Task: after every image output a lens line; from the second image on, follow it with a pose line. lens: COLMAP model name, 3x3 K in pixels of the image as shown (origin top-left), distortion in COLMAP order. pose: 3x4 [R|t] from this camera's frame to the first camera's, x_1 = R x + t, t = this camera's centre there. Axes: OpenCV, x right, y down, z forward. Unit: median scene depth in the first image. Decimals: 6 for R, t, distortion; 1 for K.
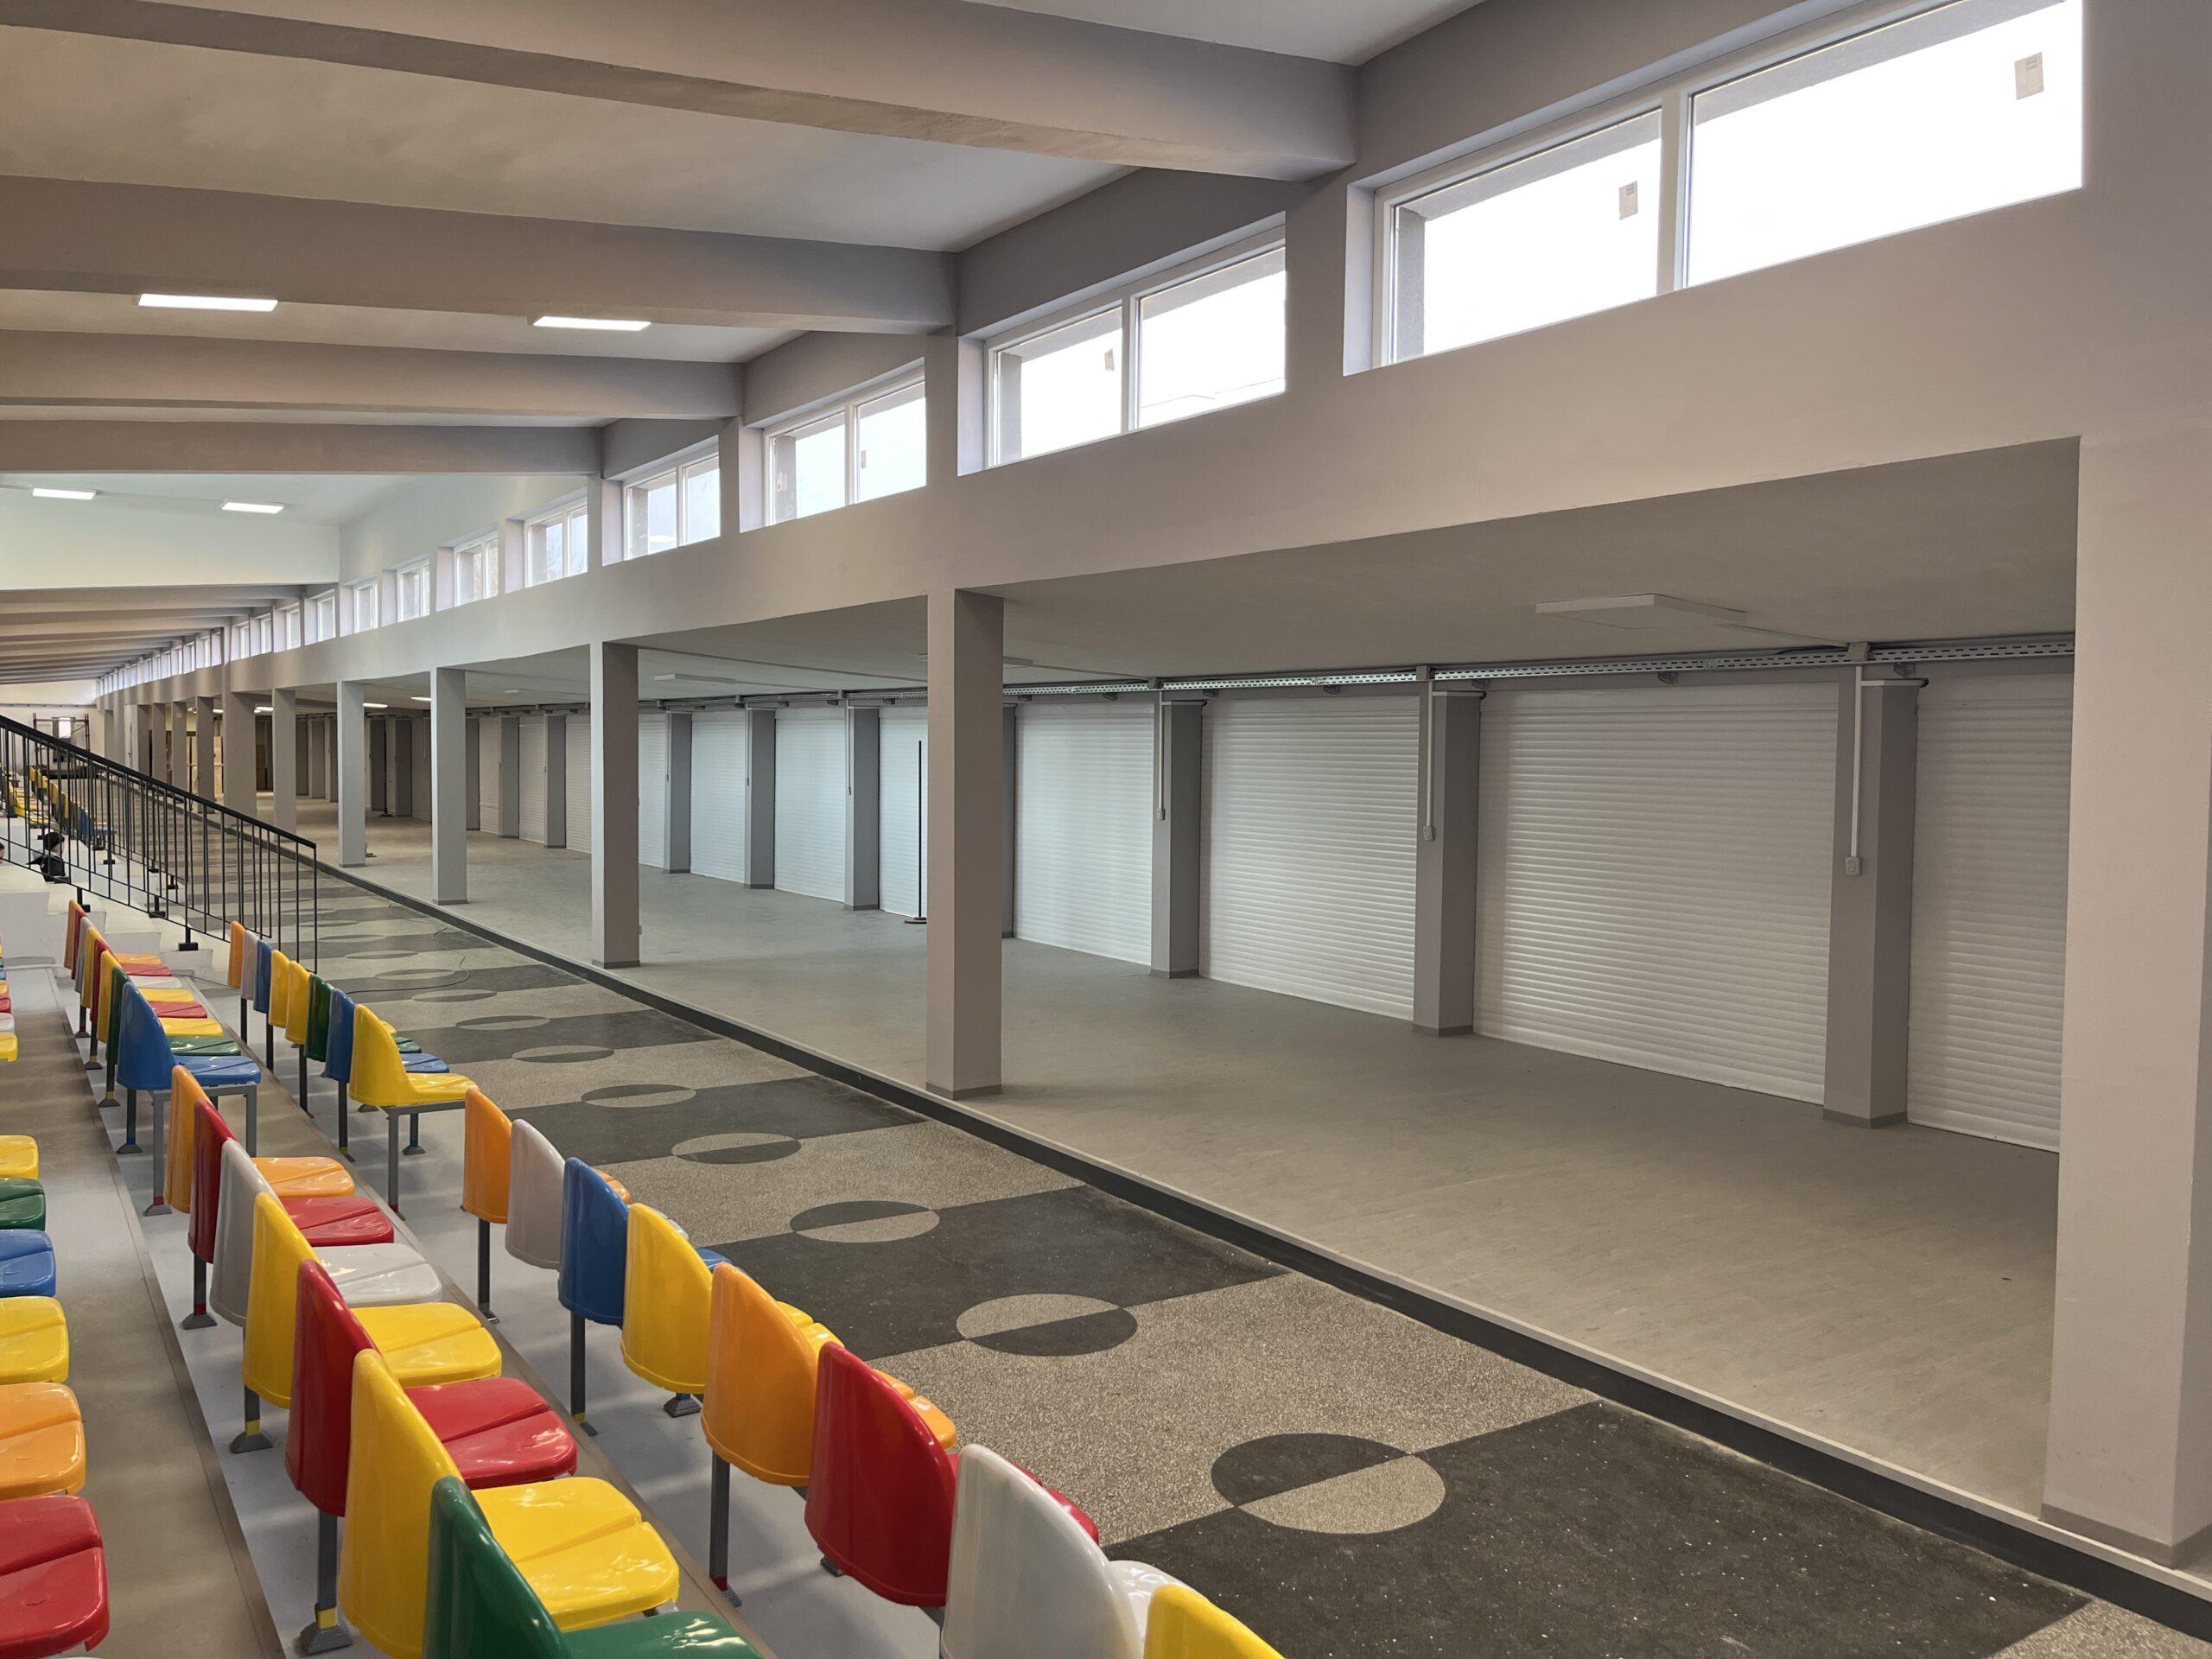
lens RADIAL K [[1675.2, 0, 1106.4], [0, 1675.2, 824.6], [0, 0, 1]] dist [0.000778, 0.000384]
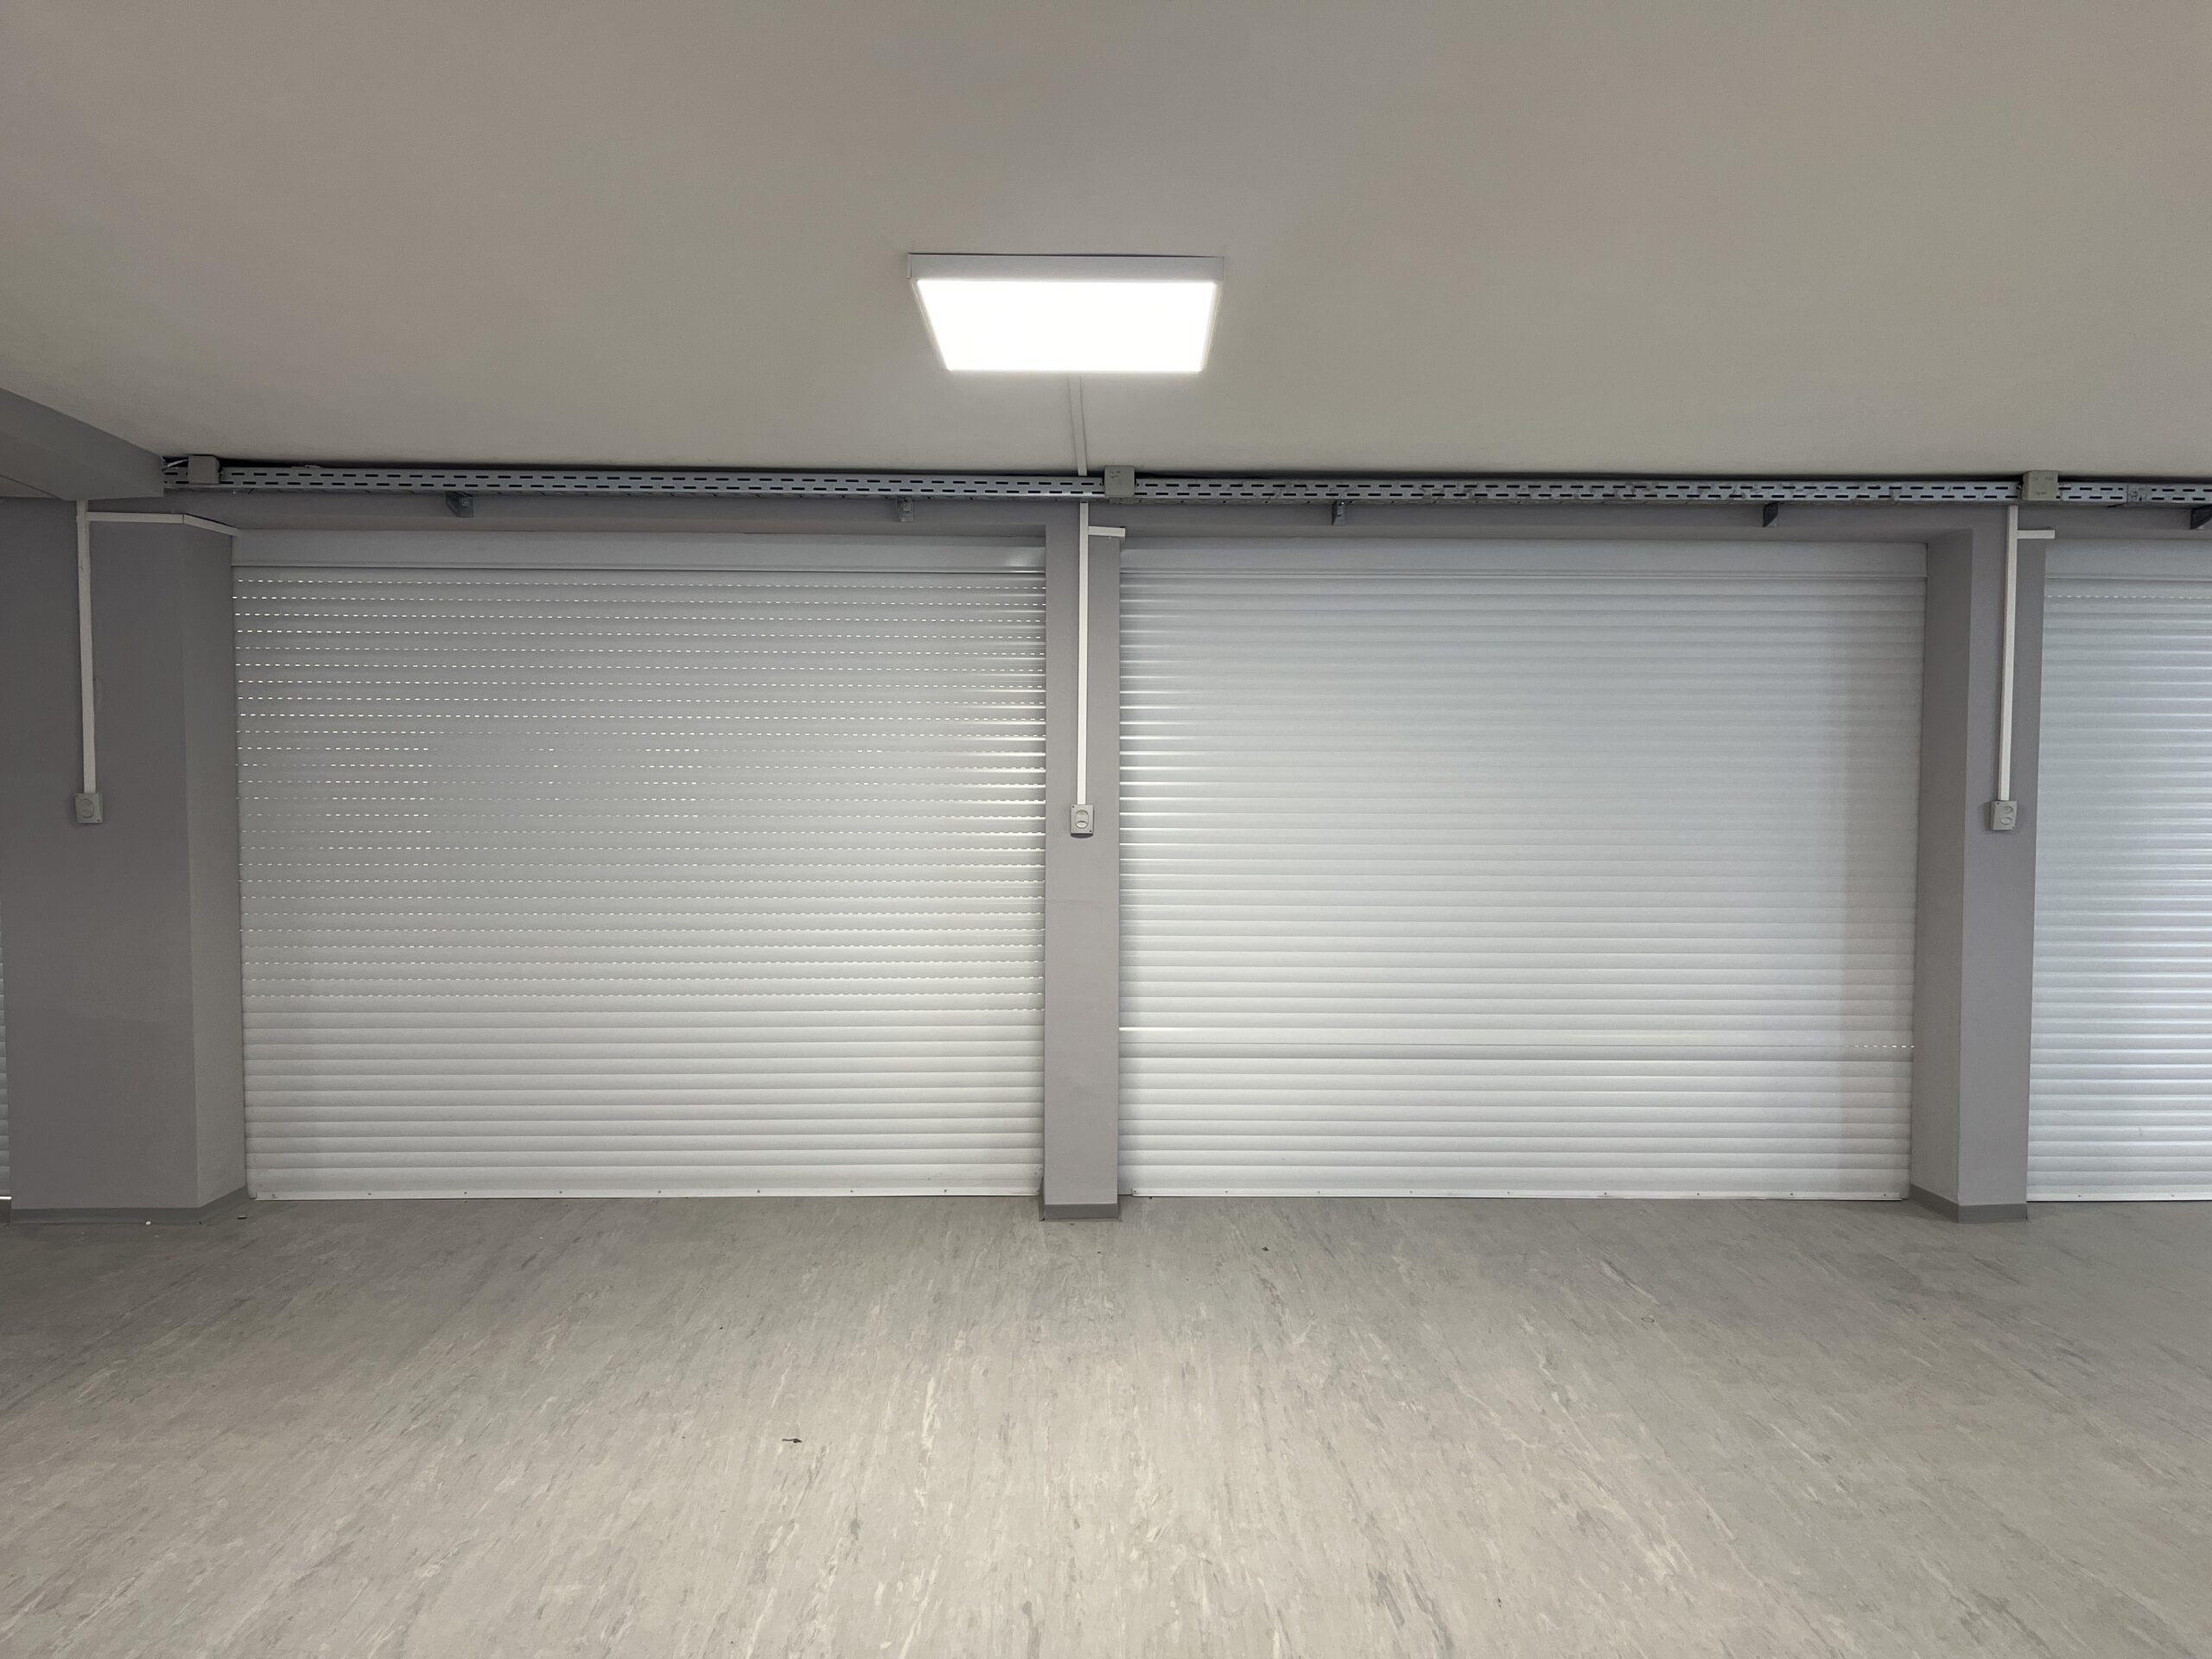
lens RADIAL K [[2445.0, 0, 1106.0], [0, 2445.0, 829.0], [0, 0, 1]] dist [0.026610, 0.000000]
pose [[0.527488, -0.073159, 0.846406, -0.337076], [0.038645, 0.997320, 0.062119, -0.028579], [-0.848683, -0.000057, 0.528902, 0.503192]]
